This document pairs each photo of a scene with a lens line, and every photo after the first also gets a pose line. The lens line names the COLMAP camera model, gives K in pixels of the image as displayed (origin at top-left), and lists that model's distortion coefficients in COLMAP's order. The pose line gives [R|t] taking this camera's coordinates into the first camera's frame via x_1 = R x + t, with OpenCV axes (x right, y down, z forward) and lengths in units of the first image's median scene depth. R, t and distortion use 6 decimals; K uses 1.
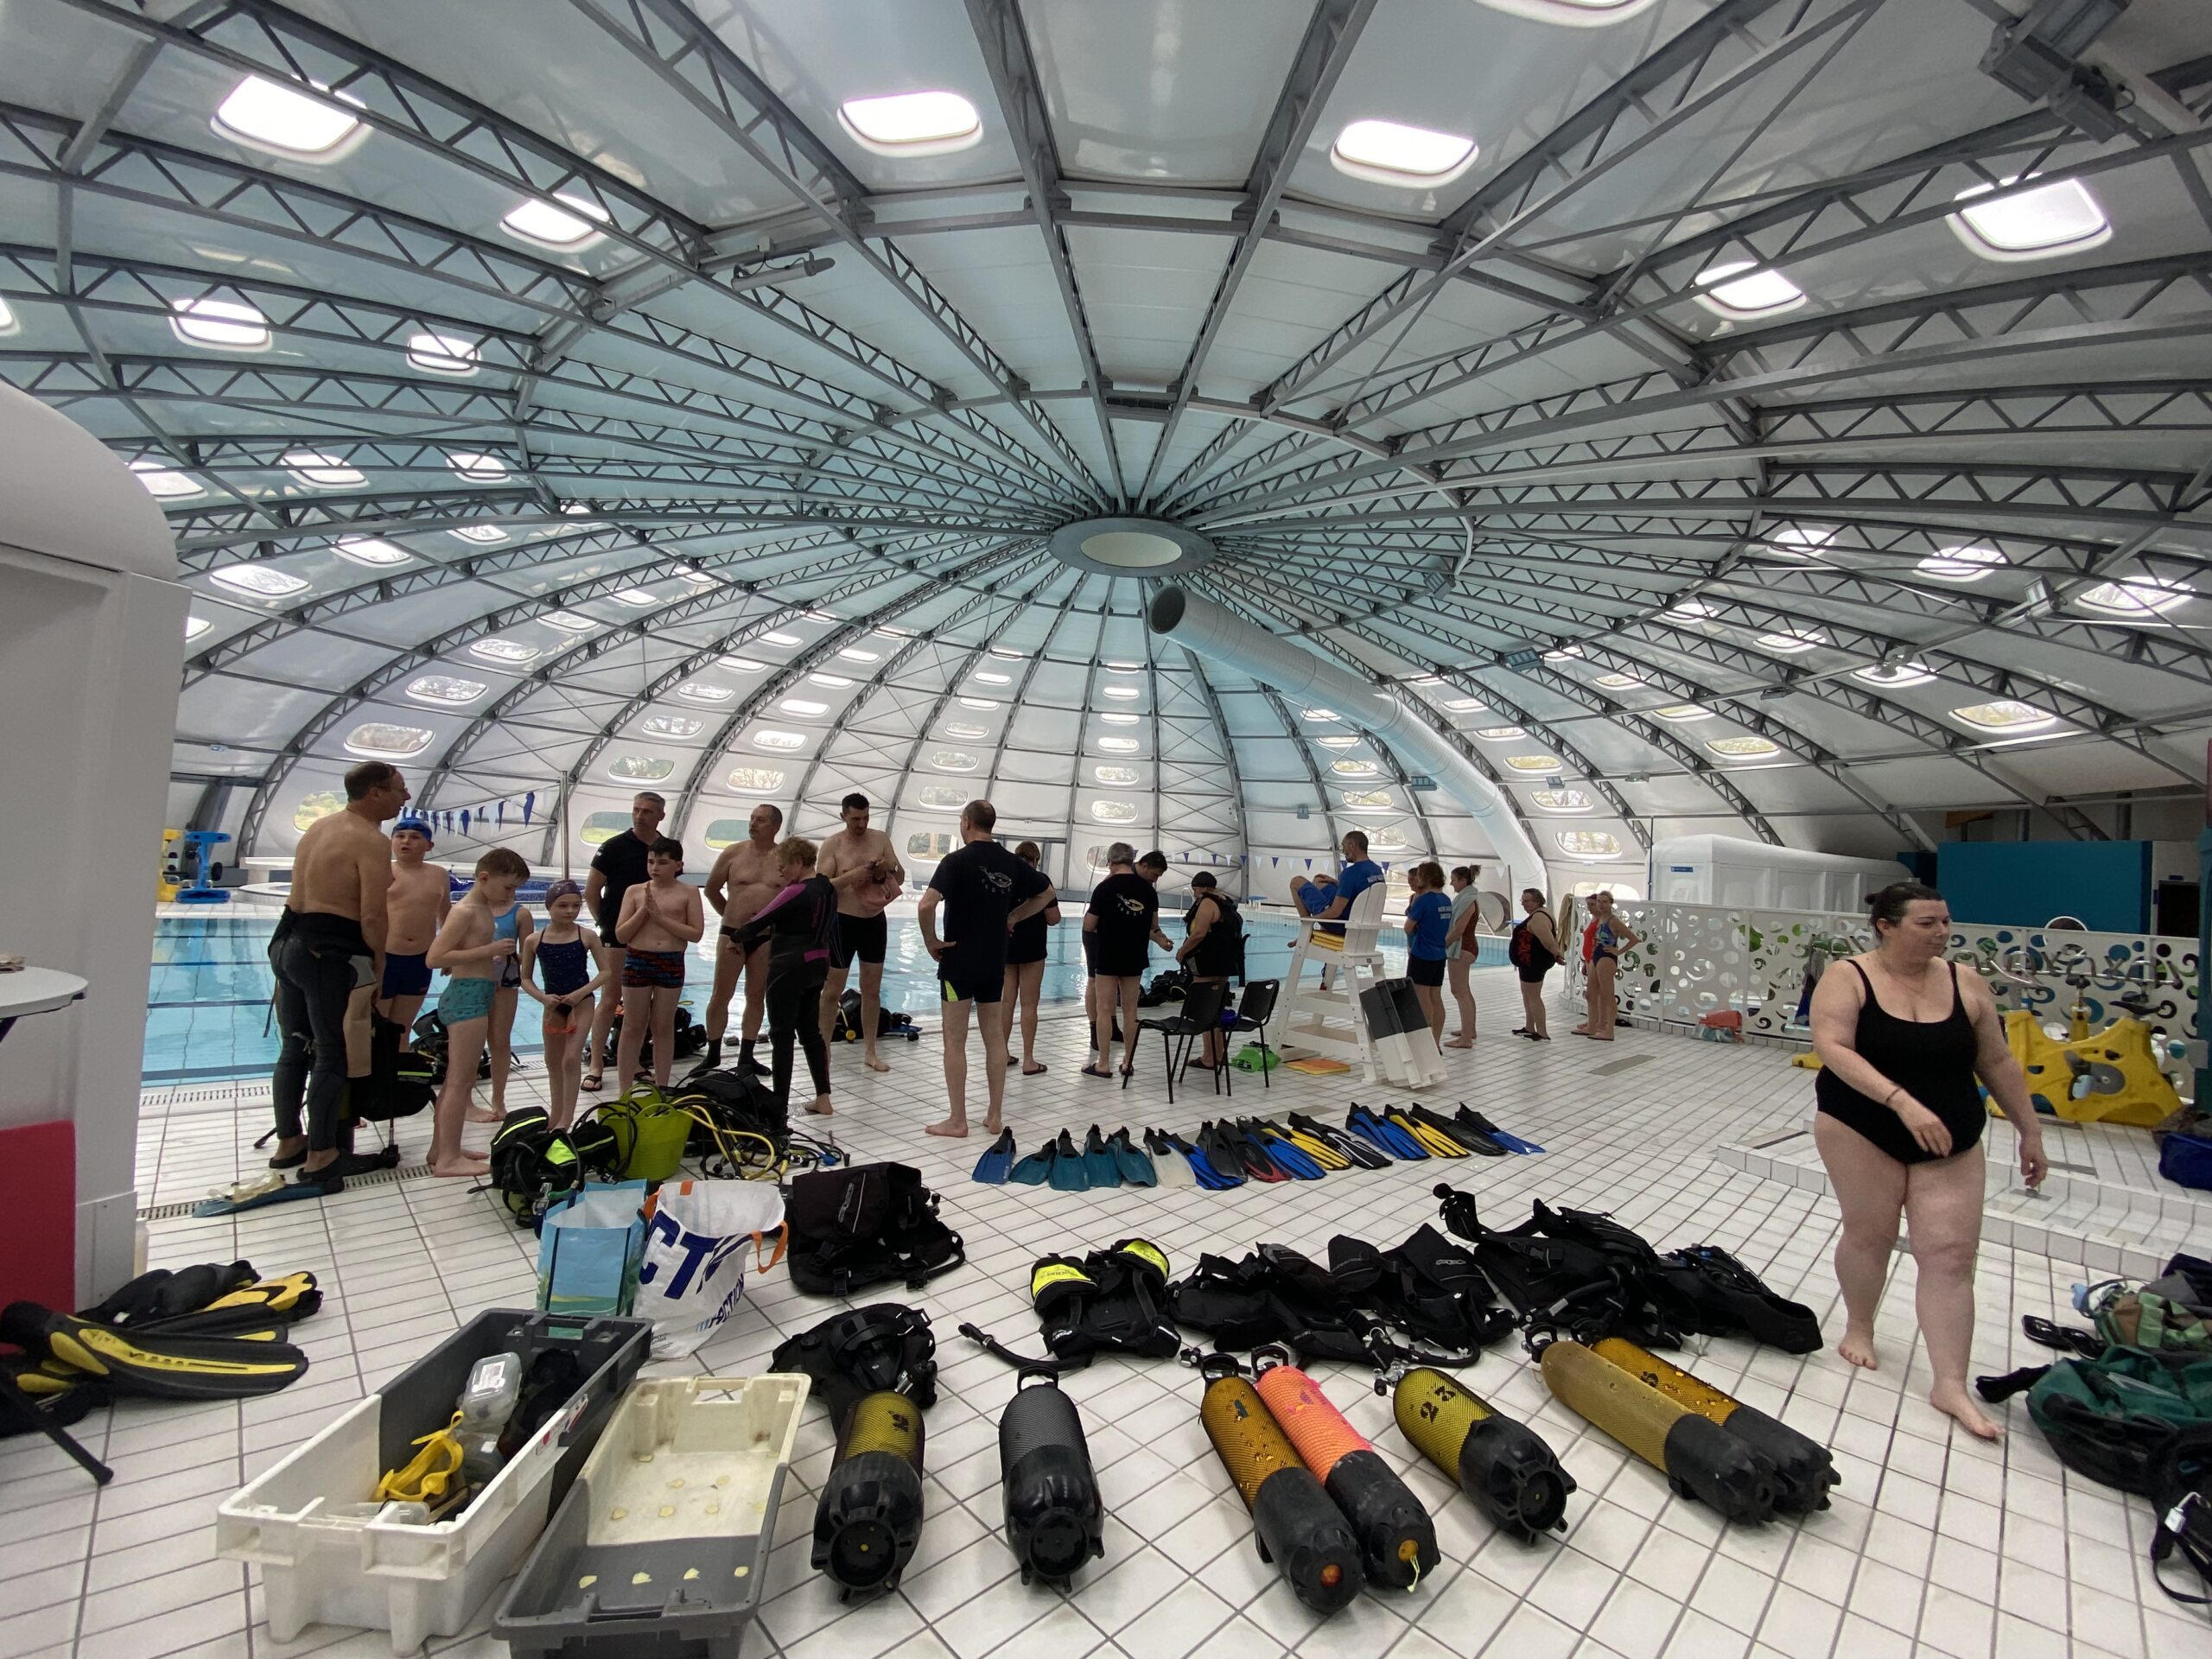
lens RADIAL K [[899.9, 0, 1111.6], [0, 899.9, 836.7], [0, 0, 1]] dist [-0.002384, -0.005778]
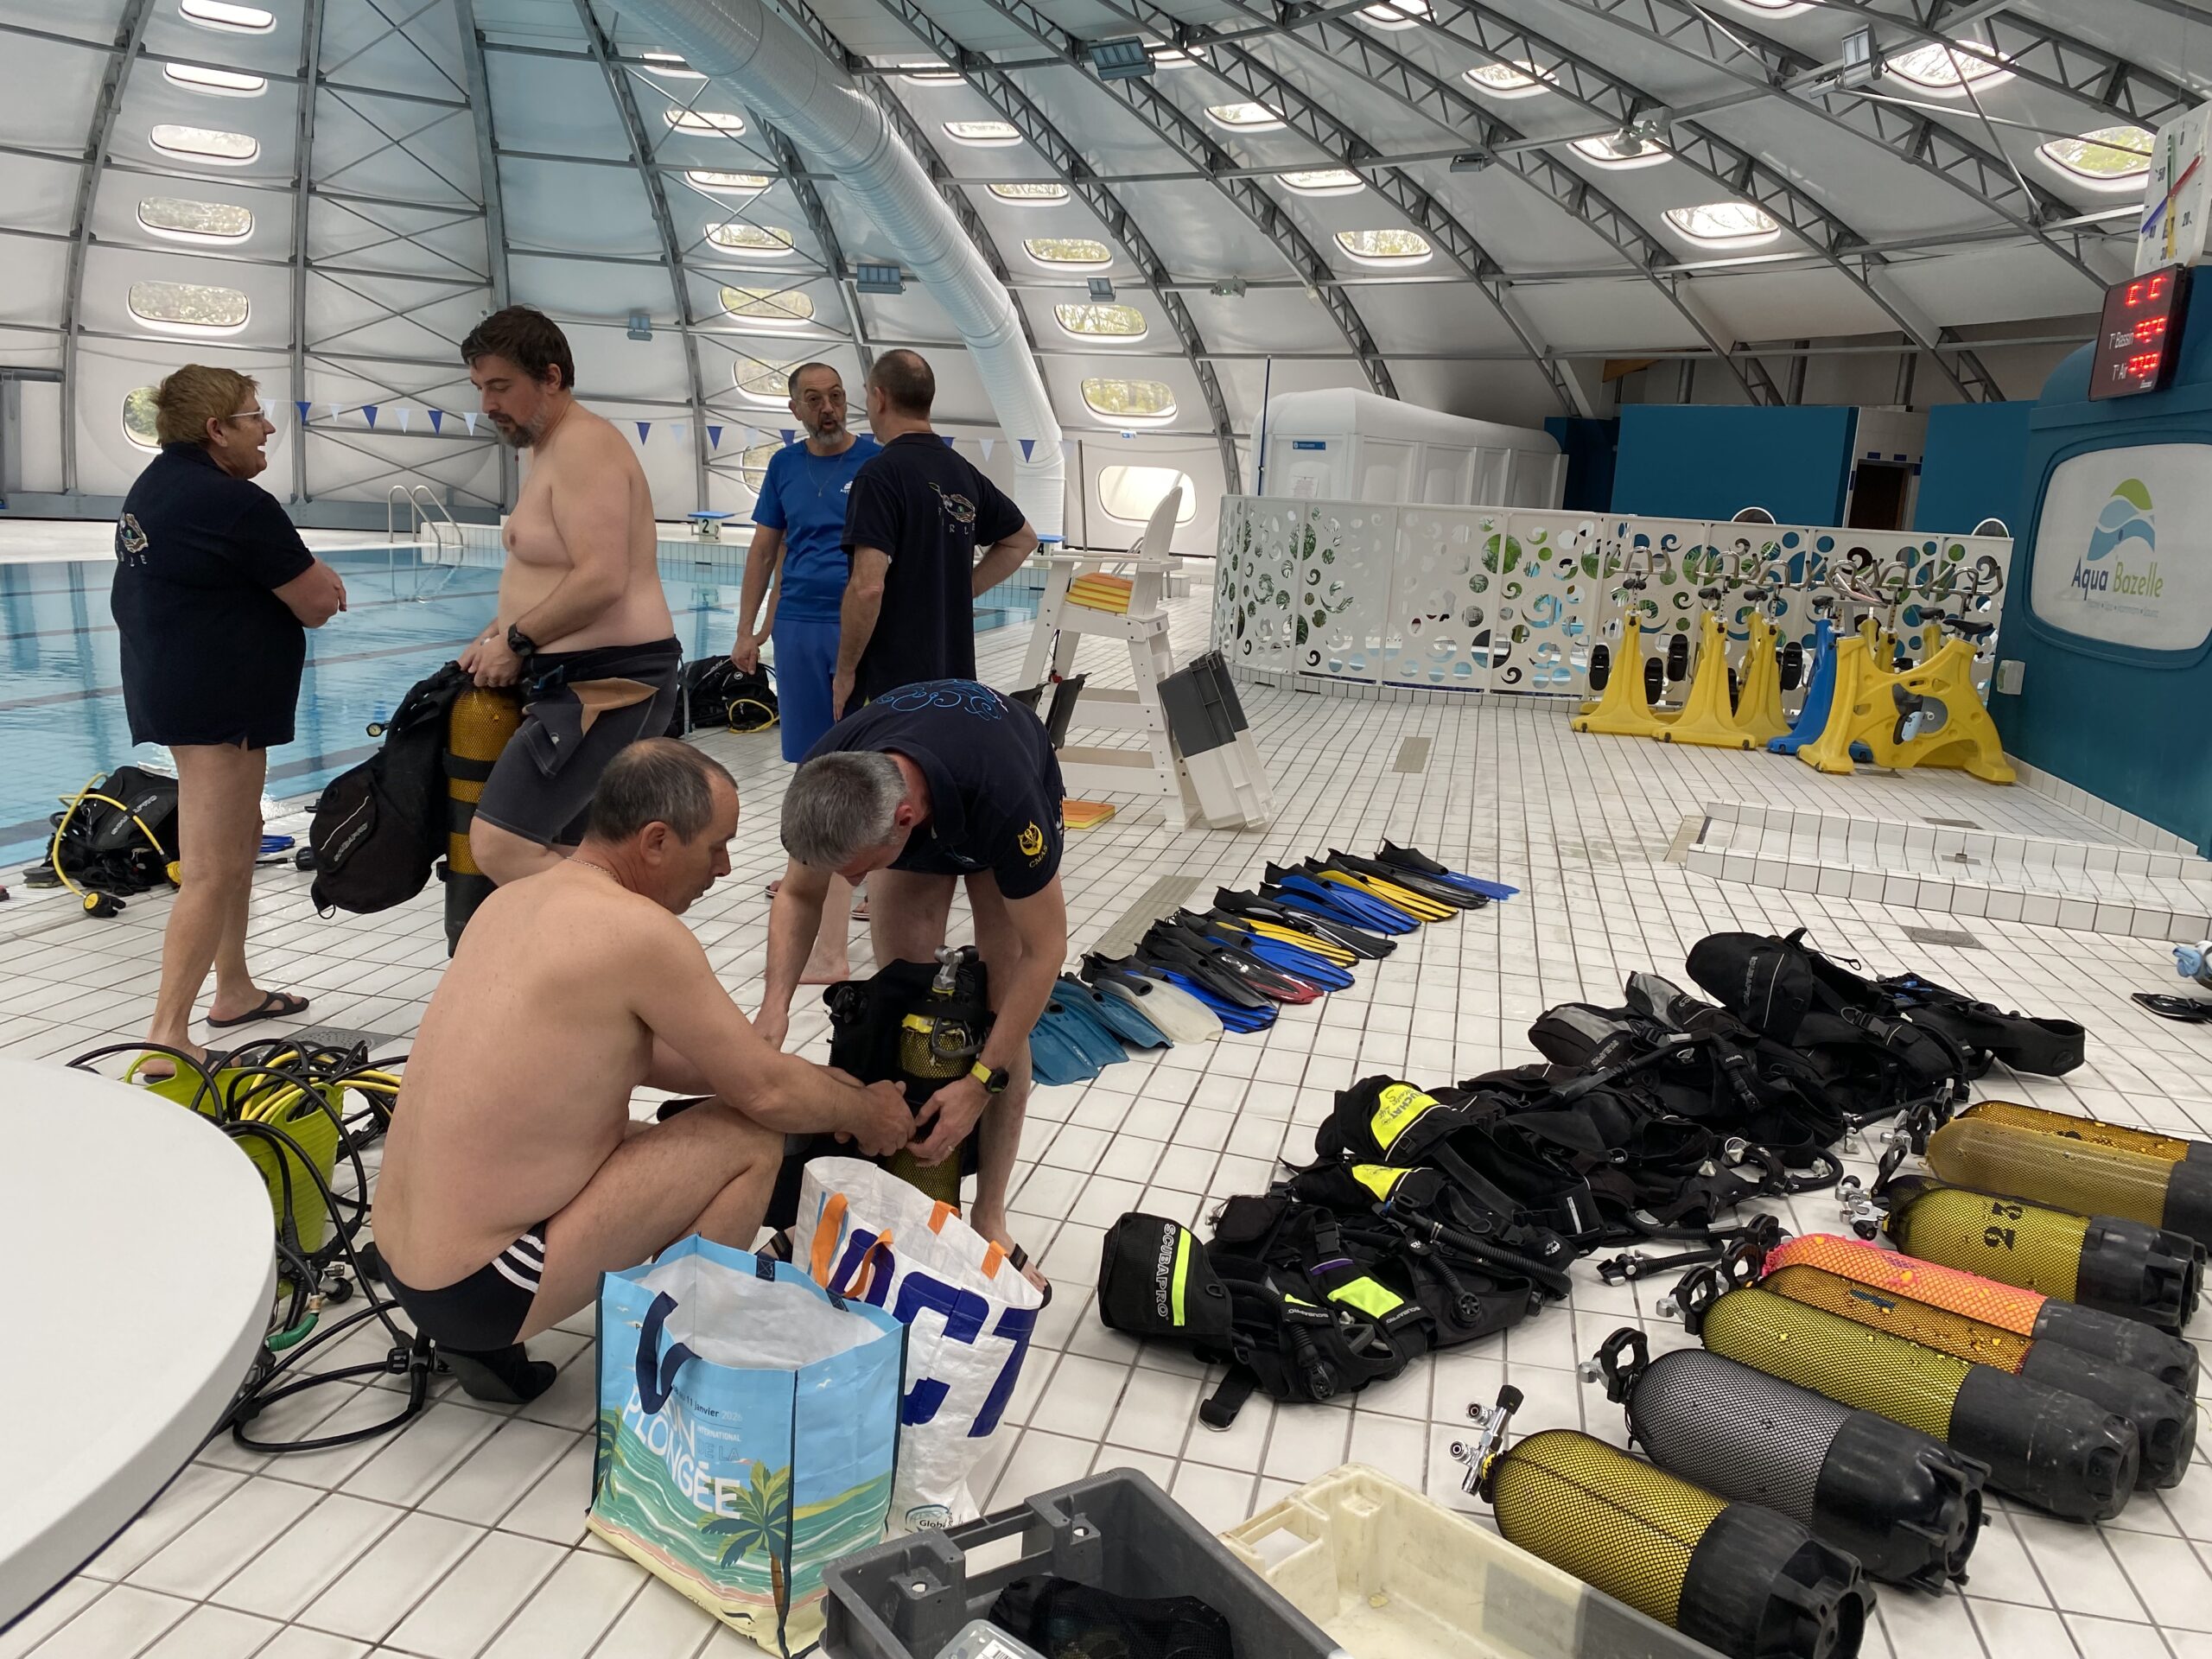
lens RADIAL K [[1689.3, 0, 1135.4], [0, 1689.3, 803.5], [0, 0, 1]] dist [0.021089, -0.013701]
pose [[0.838918, -0.115672, 0.531824, -0.133565], [-0.019568, 0.970112, 0.241866, -0.004124], [-0.543906, -0.213313, 0.811581, 0.046629]]
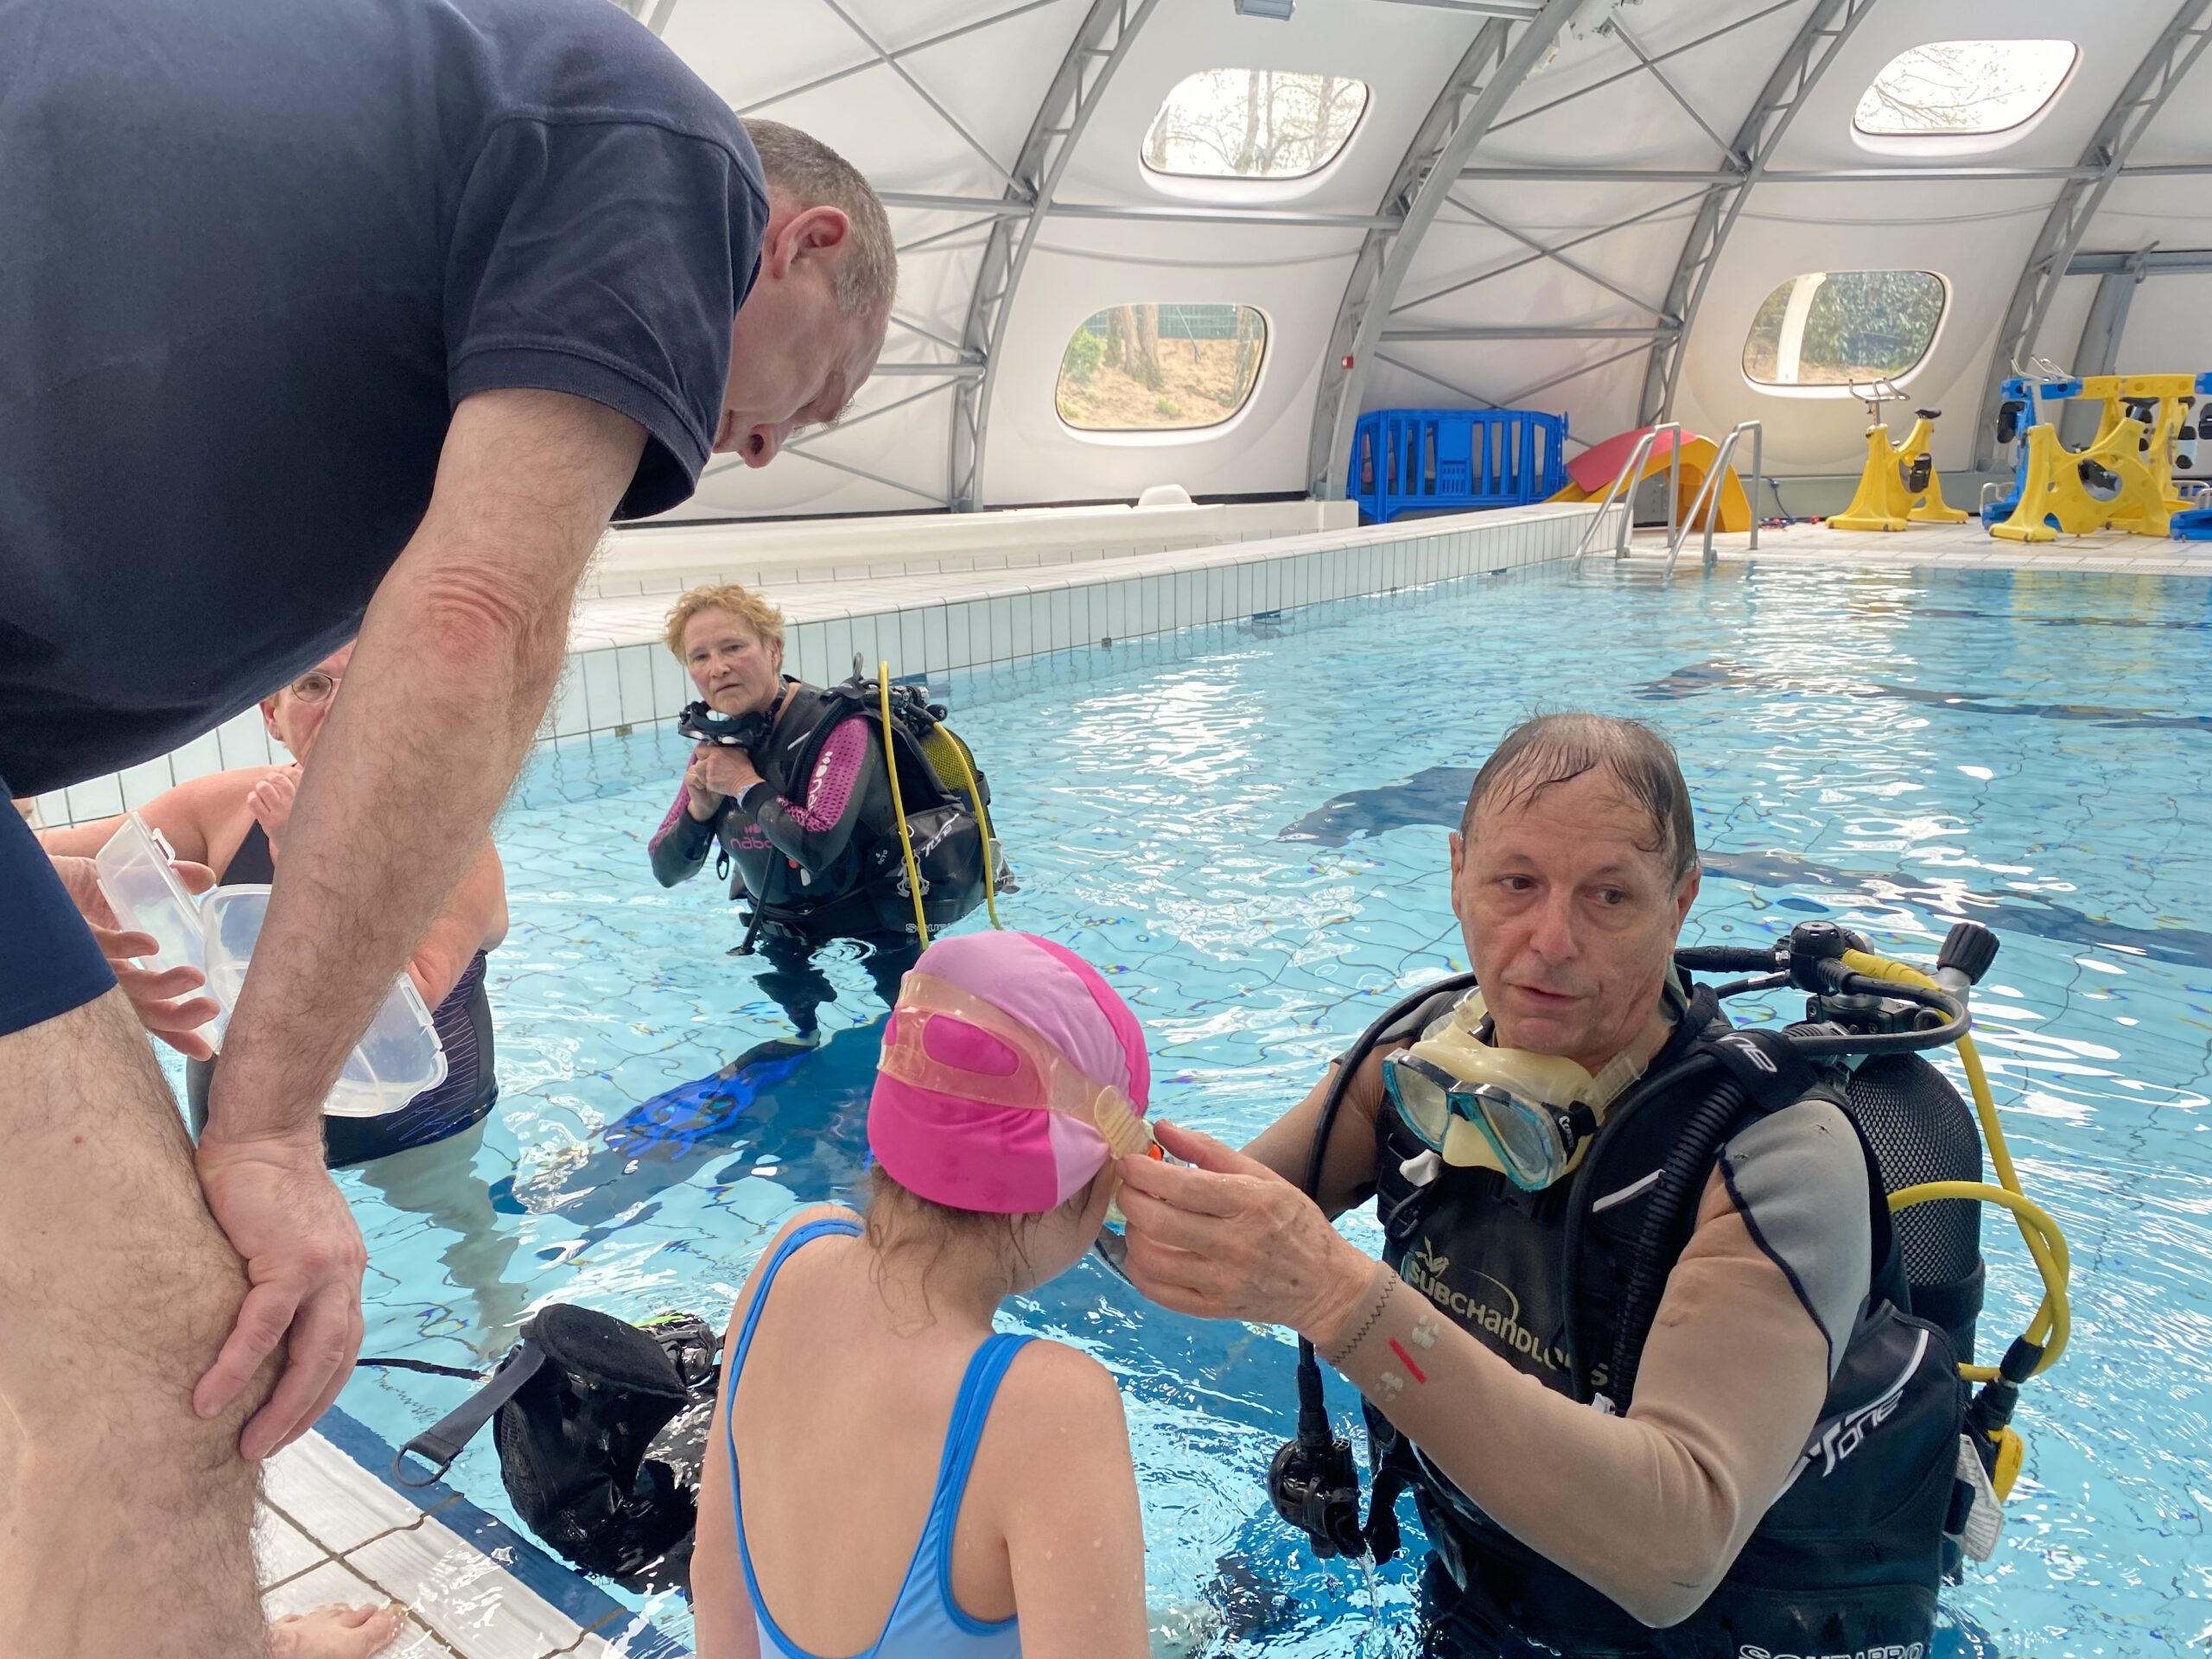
lens RADIAL K [[1689.3, 0, 1108.6], [0, 1689.3, 827.5], [0, 0, 1]] dist [0.021089, -0.013701]
pose [[0.111518, 0.170569, -0.979015, -0.207637], [0.057212, 0.982424, 0.177680, 0.028009], [0.992114, -0.075826, 0.099800, 0.309142]]
